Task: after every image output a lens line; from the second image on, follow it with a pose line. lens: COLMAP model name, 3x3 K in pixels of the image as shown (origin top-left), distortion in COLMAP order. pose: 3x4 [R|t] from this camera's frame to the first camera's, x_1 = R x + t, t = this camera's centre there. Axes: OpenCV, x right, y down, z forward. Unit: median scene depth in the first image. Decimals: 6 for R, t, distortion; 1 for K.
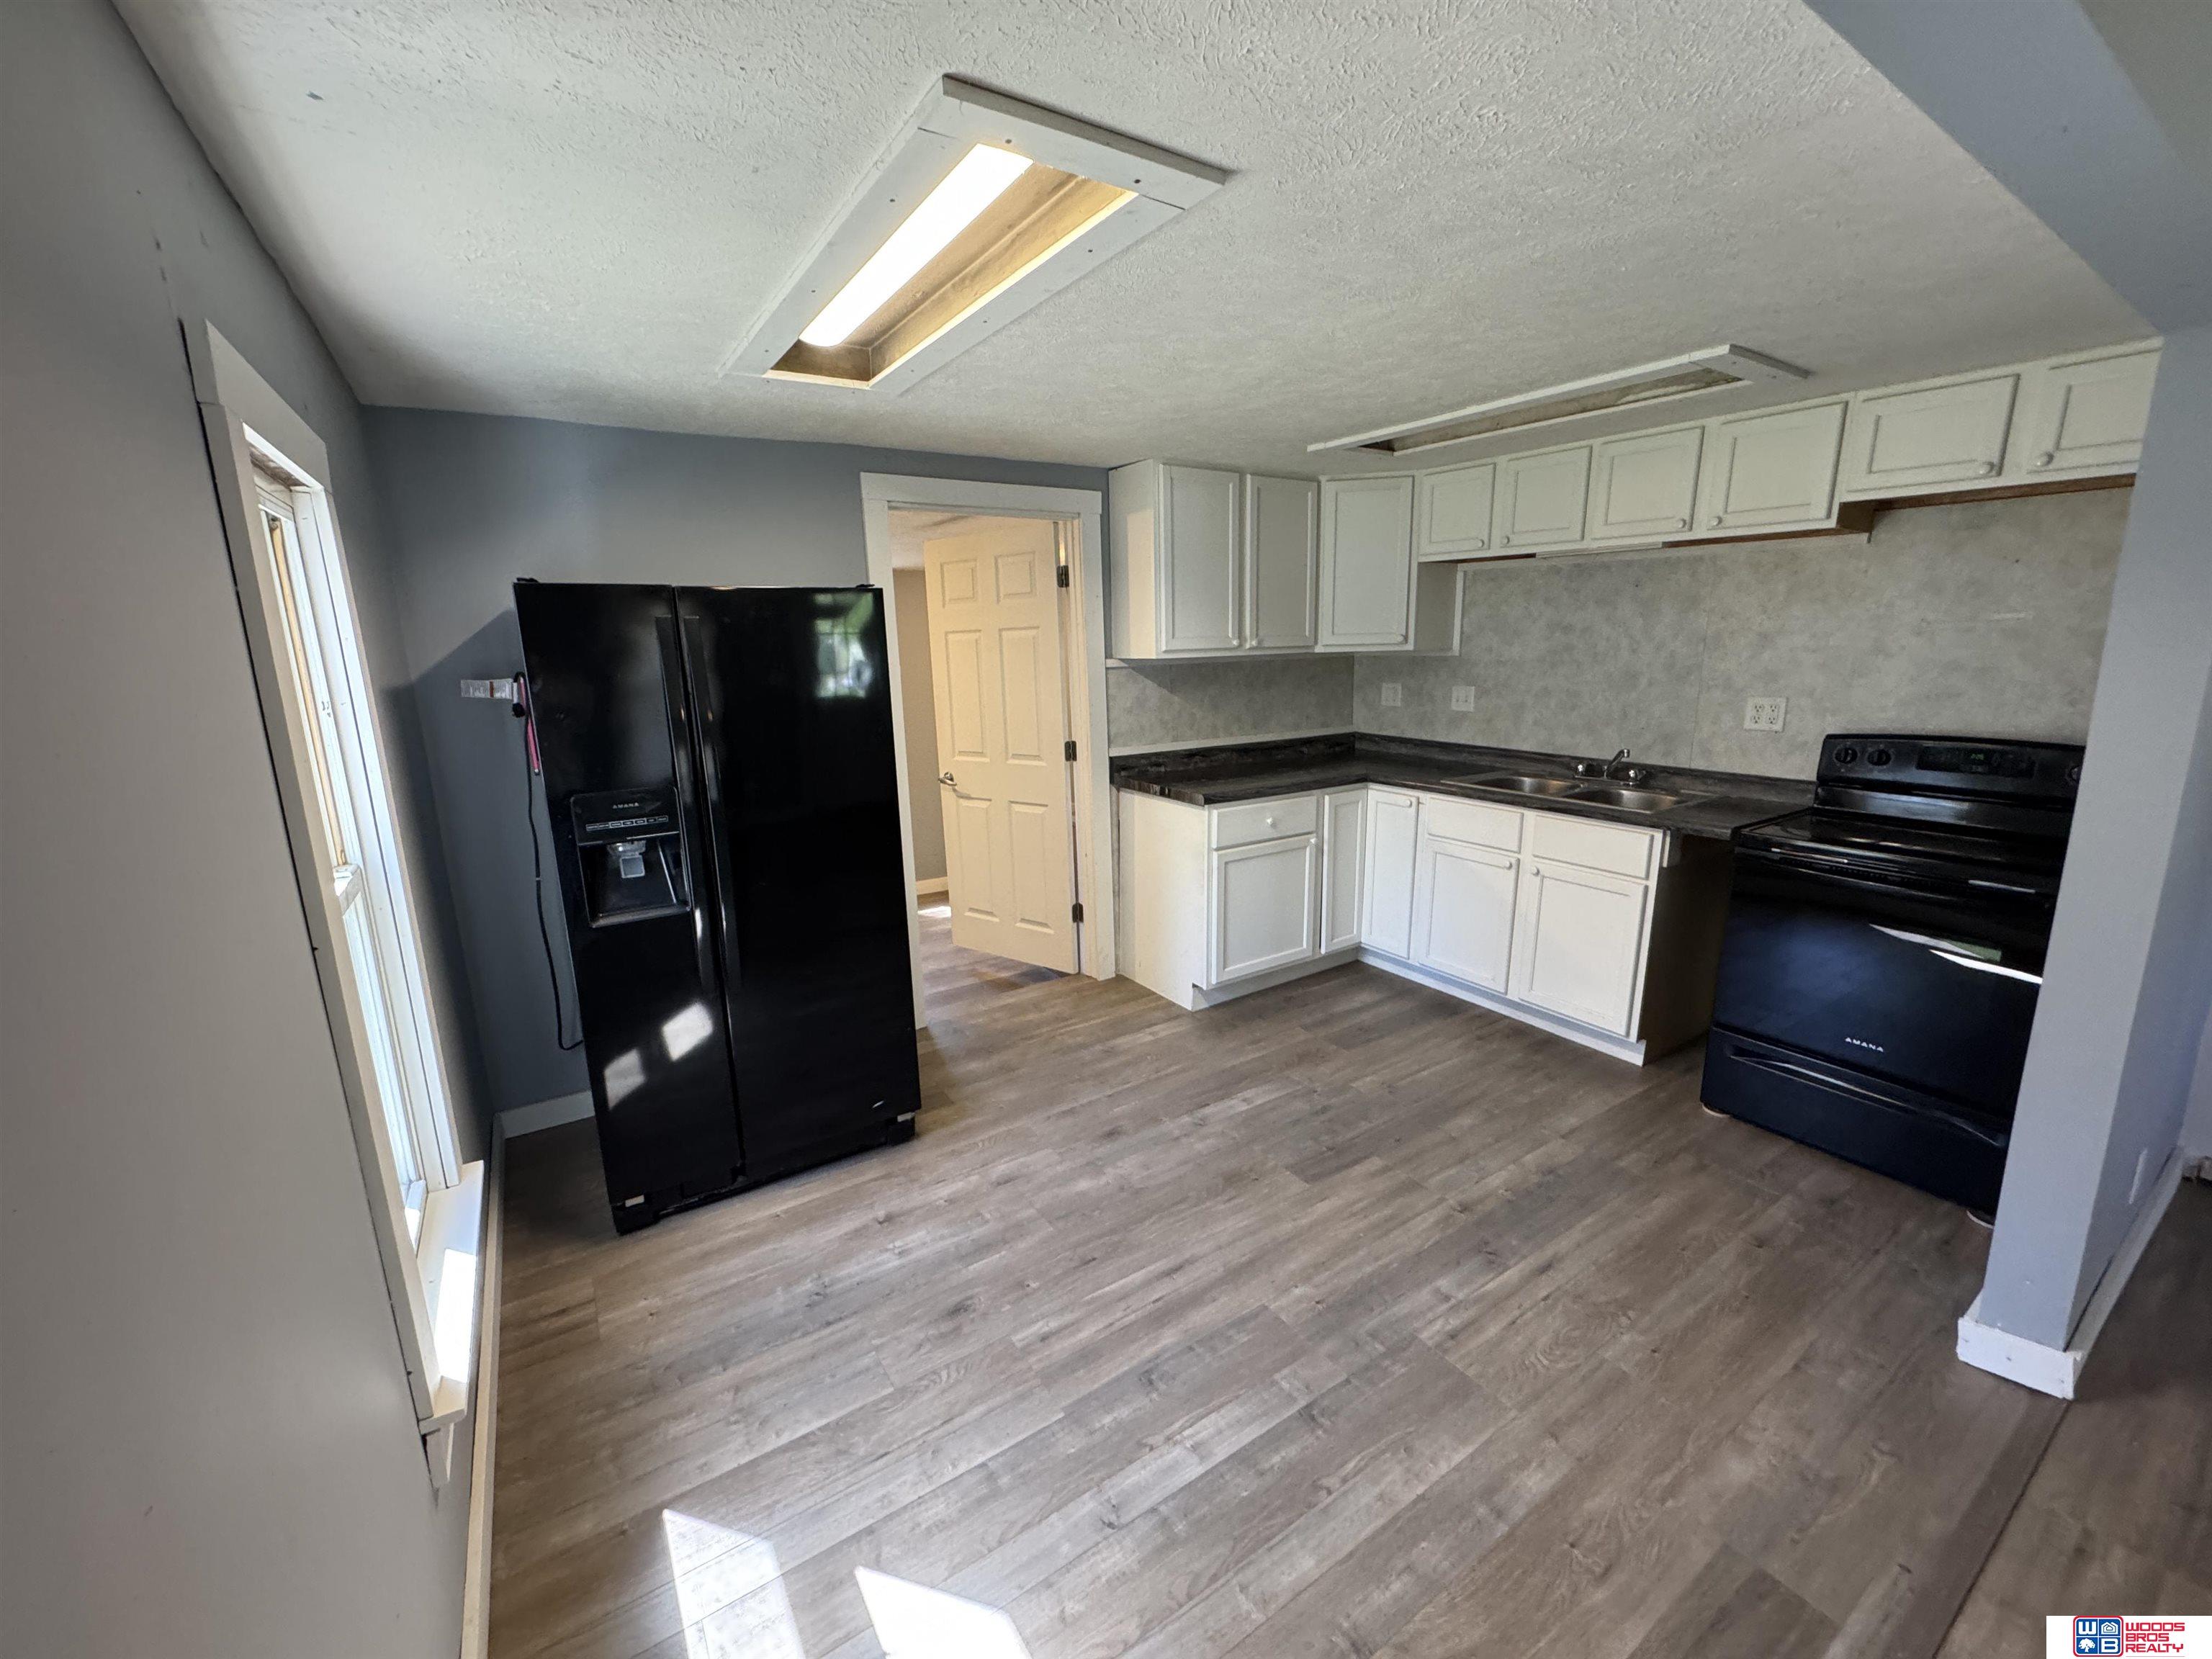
lens RADIAL K [[882.9, 0, 1112.8], [0, 882.9, 834.3], [0, 0, 1]] dist [-0.004235, 0.000460]
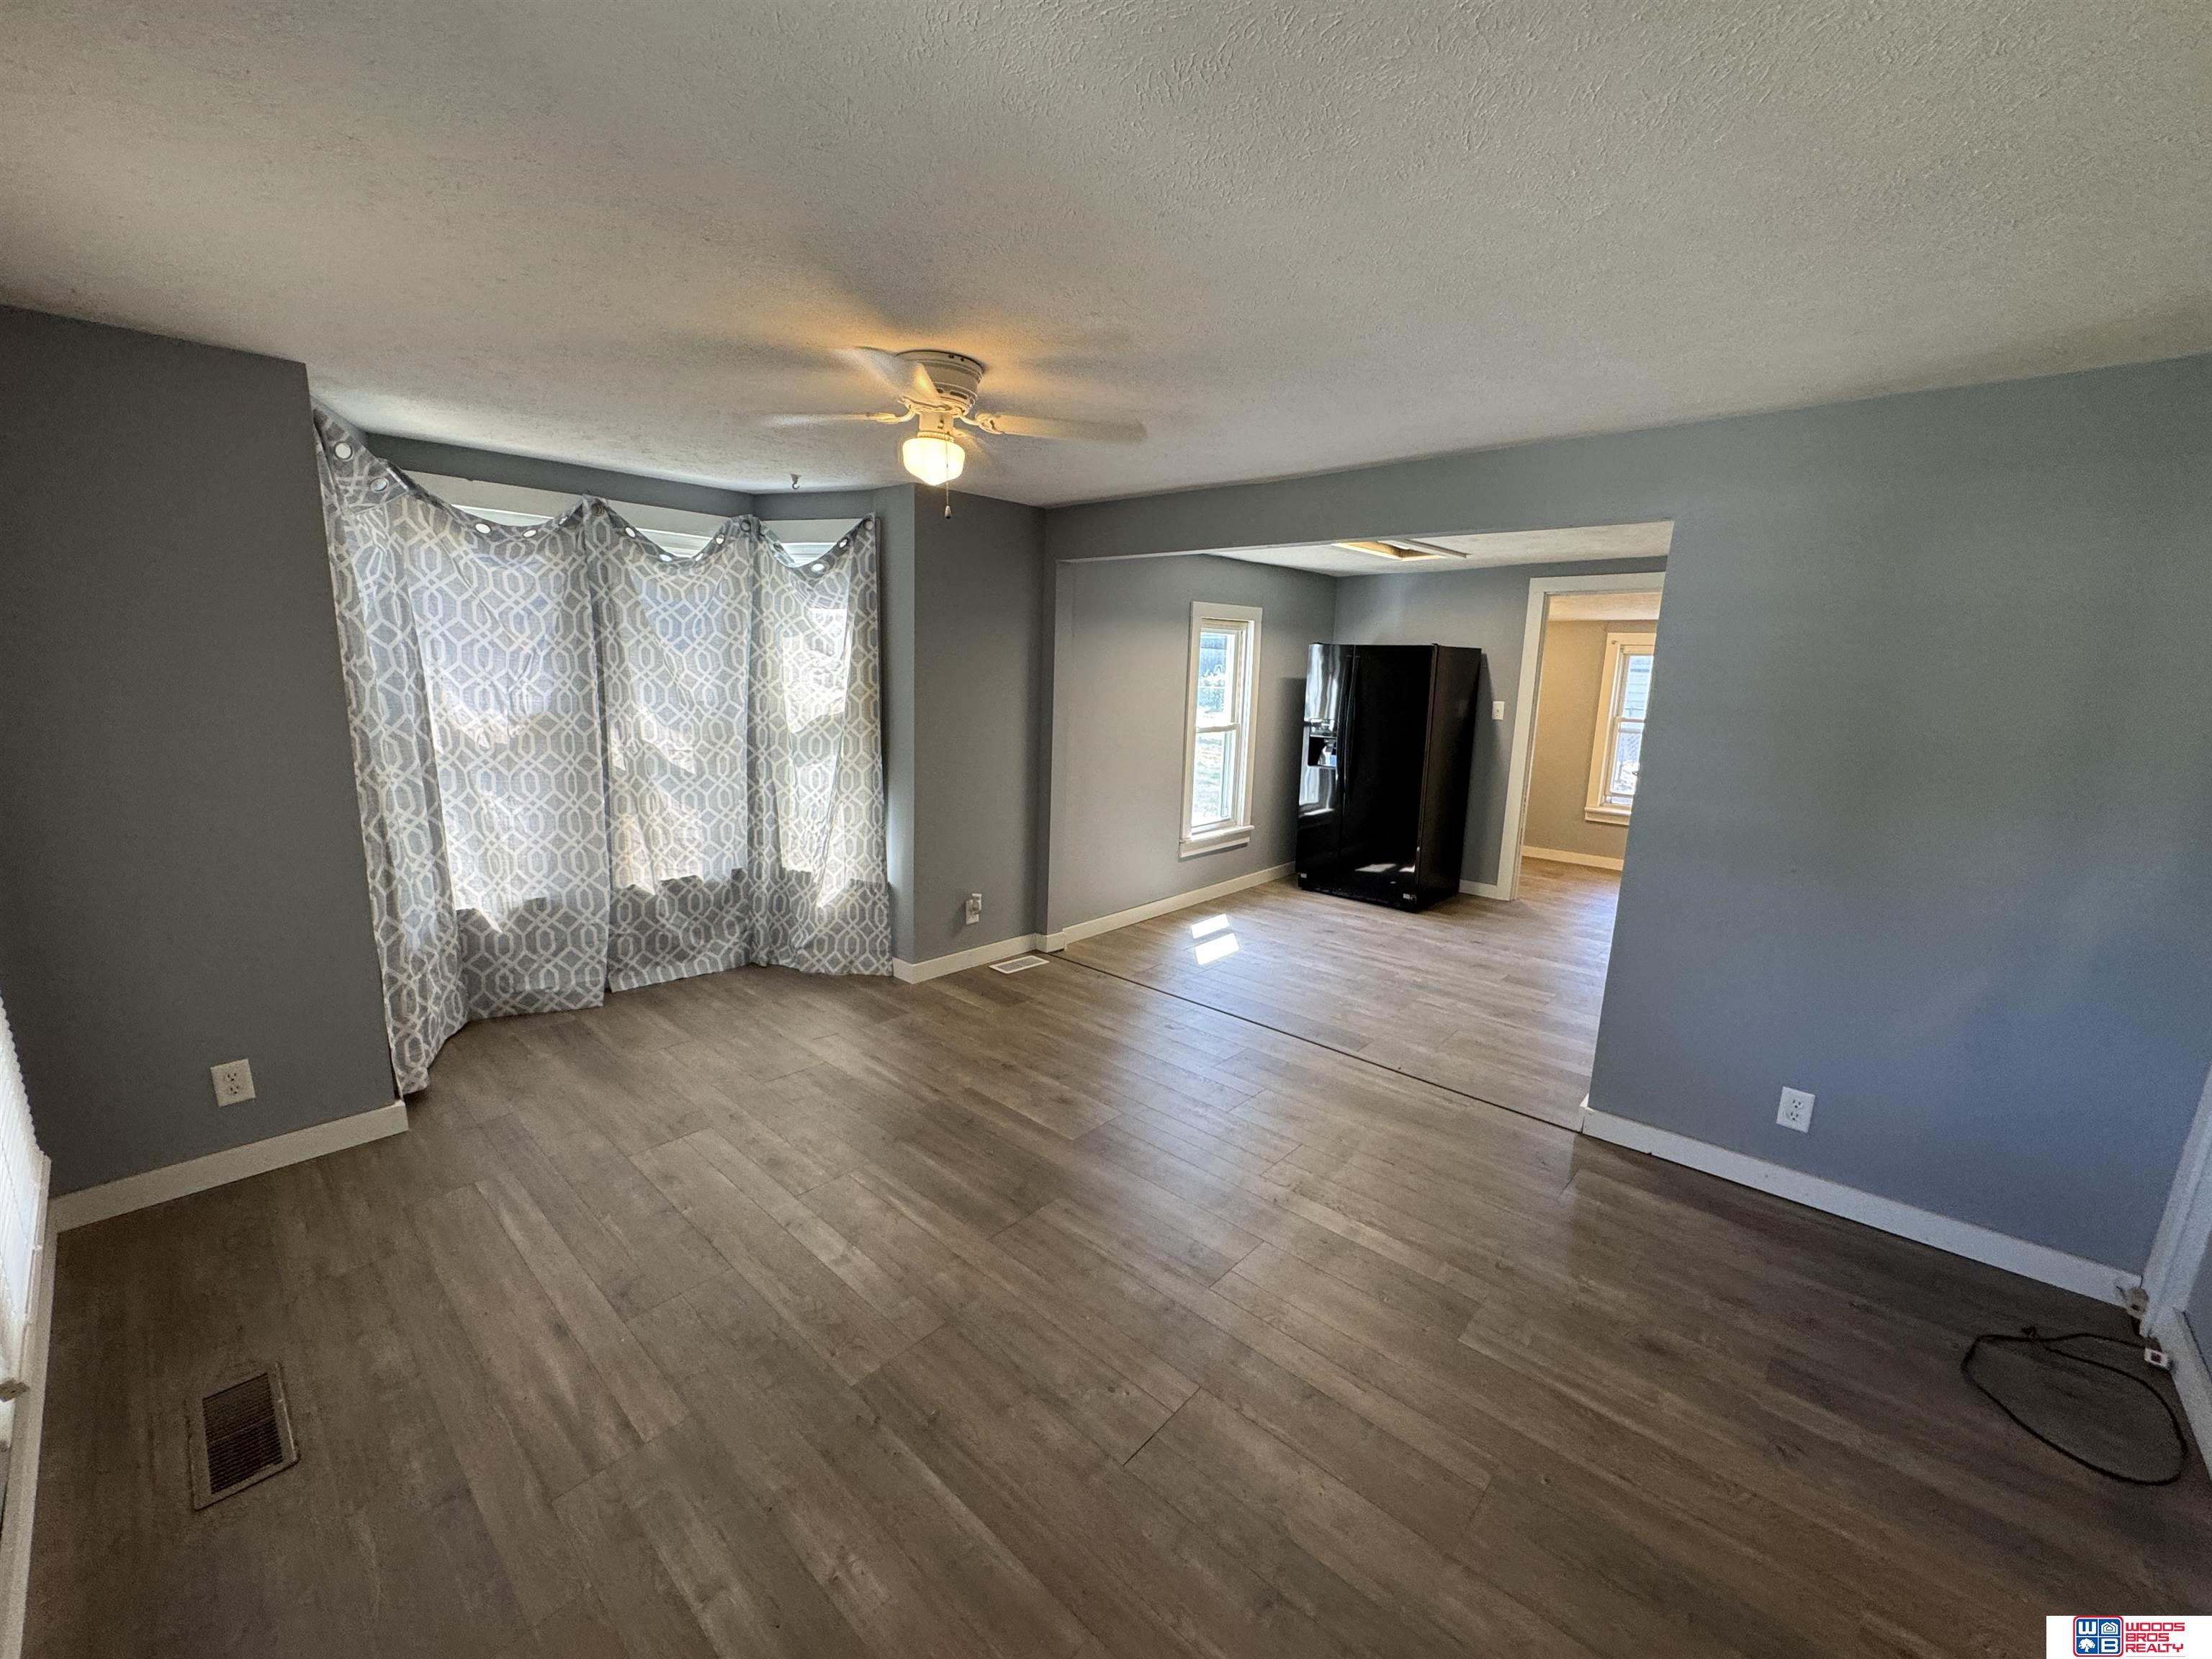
lens RADIAL K [[882.9, 0, 1101.5], [0, 882.9, 823.4], [0, 0, 1]] dist [-0.004235, 0.000460]
pose [[0.248572, 0.199202, -0.947909, 1.239462], [-0.235743, 0.961639, 0.140268, 0.026800], [0.939488, 0.188596, 0.285997, -0.244455]]
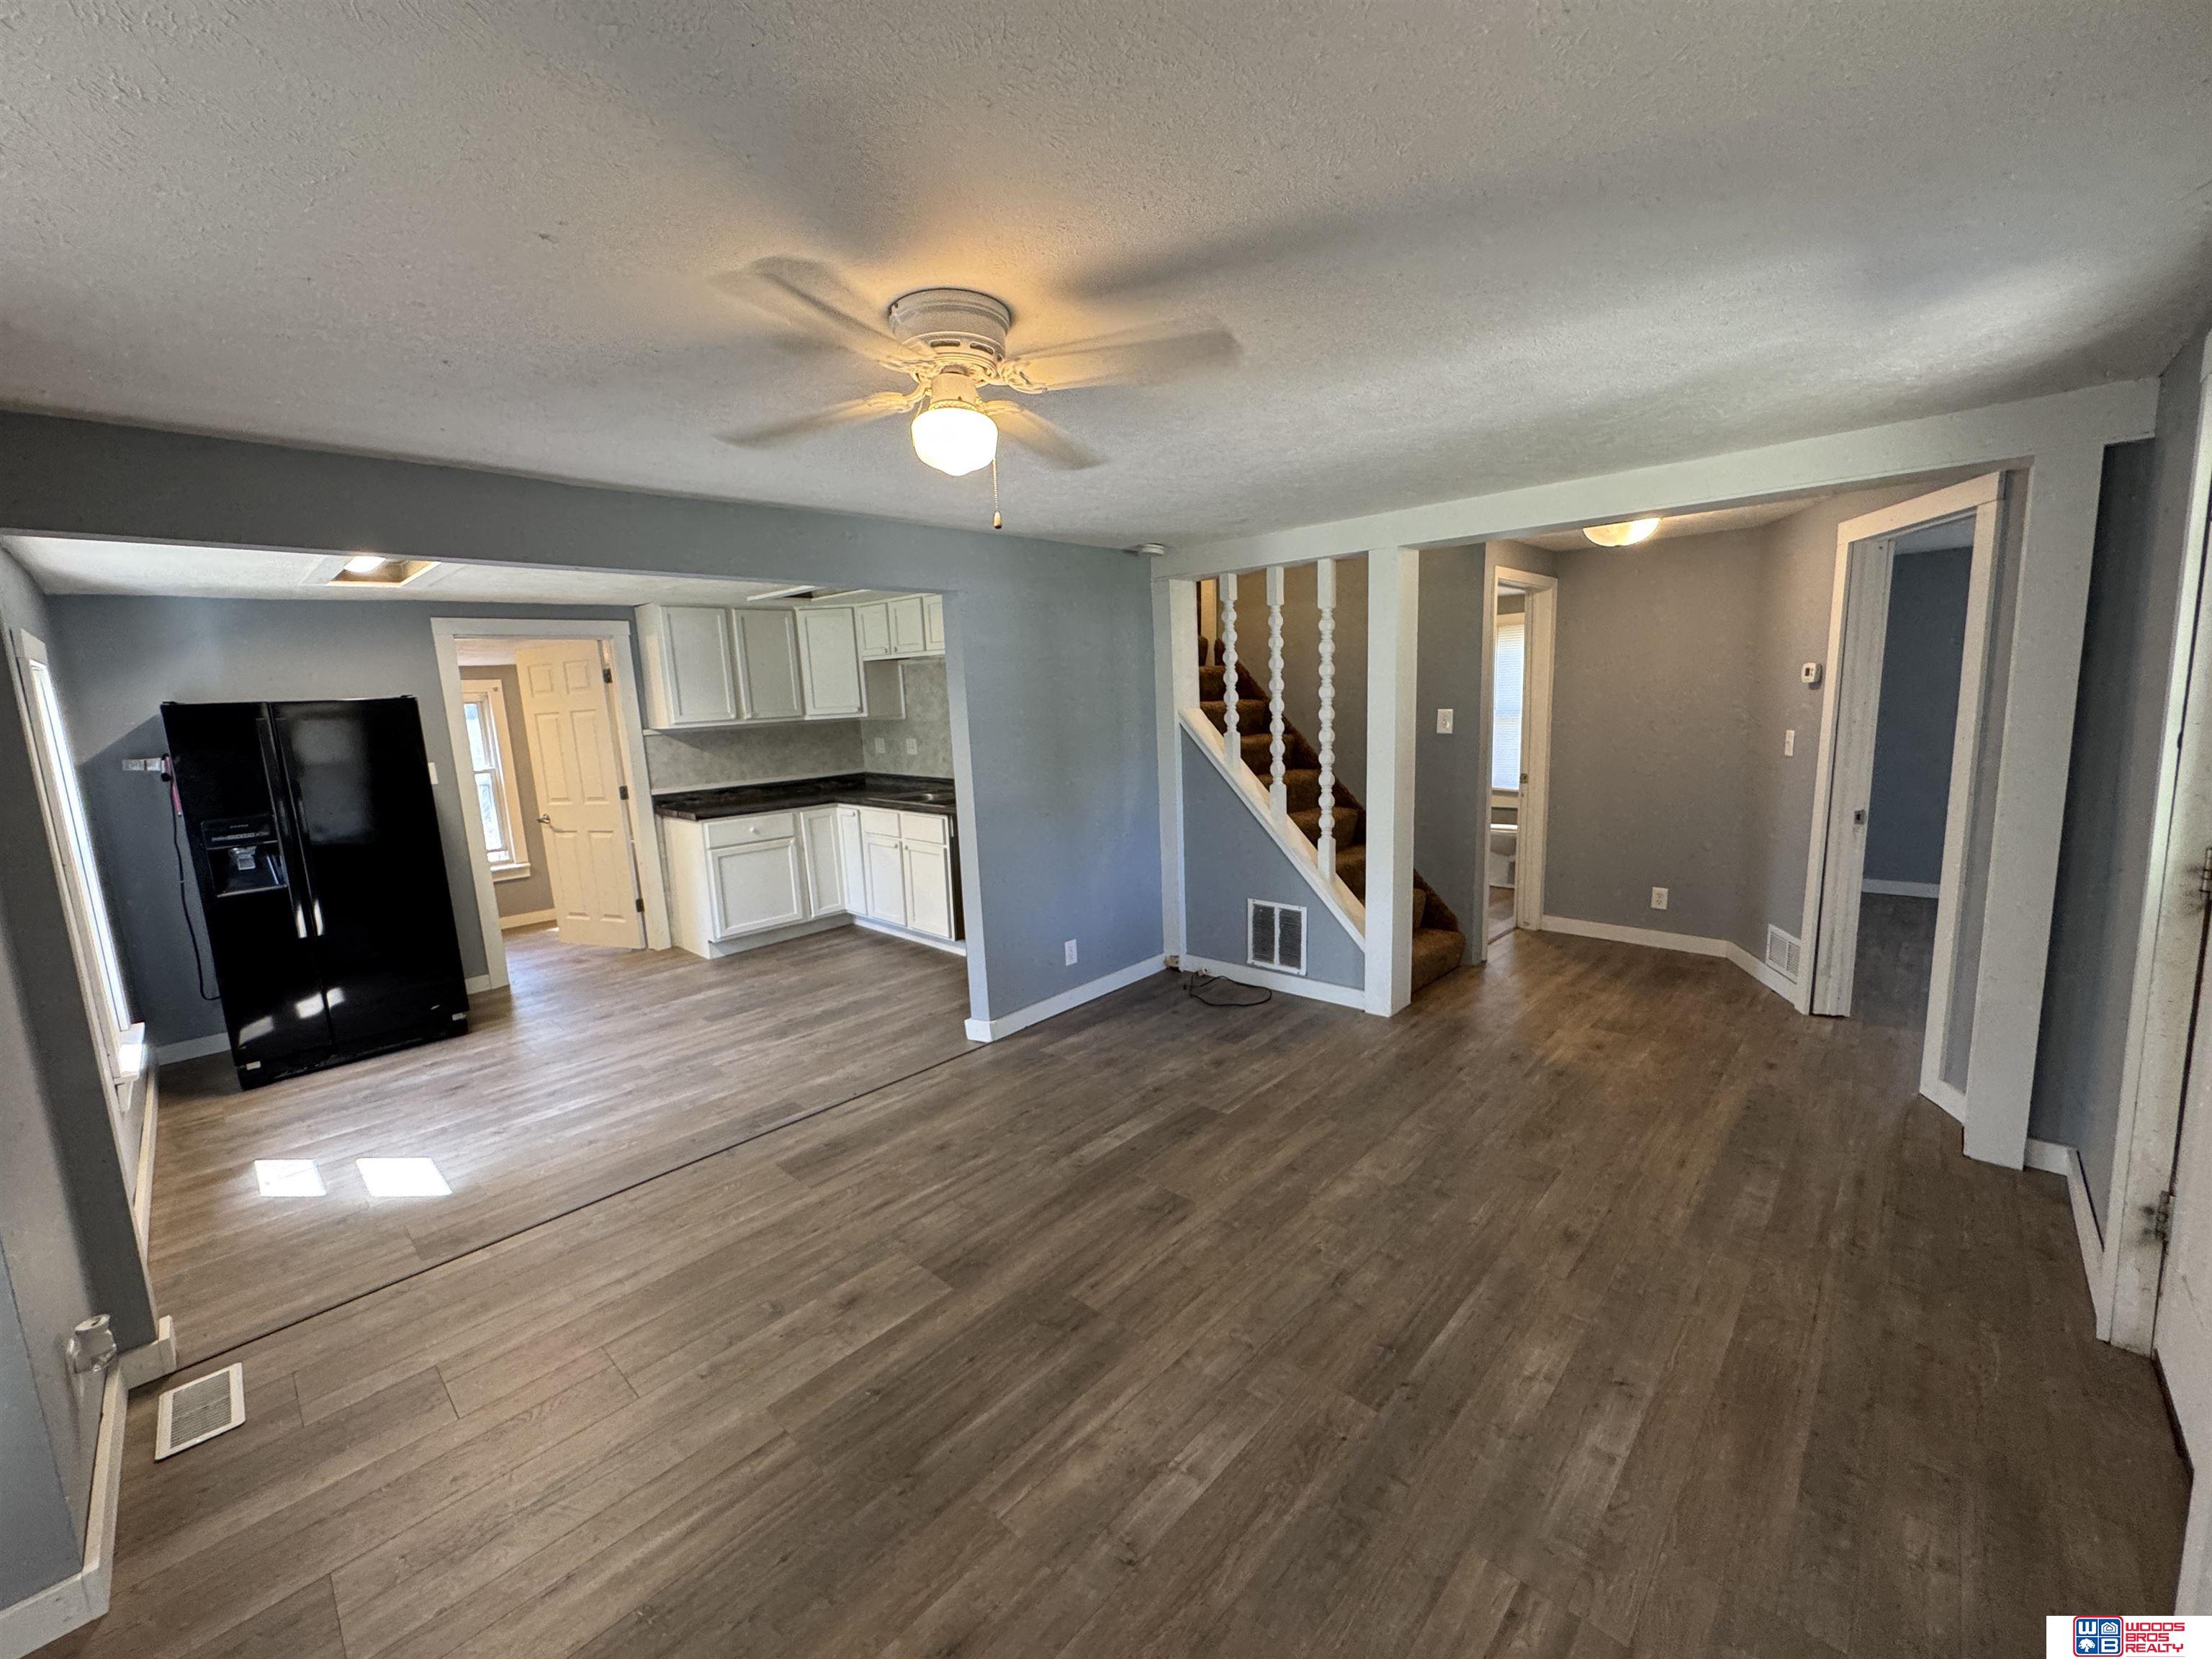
lens RADIAL K [[882.9, 0, 1111.2], [0, 882.9, 828.8], [0, 0, 1]] dist [-0.004235, 0.000460]
pose [[0.972533, -0.060590, 0.224743, 0.478775], [0.075966, 0.995279, -0.060402, 0.135249], [-0.220022, 0.075816, 0.972544, -0.700482]]
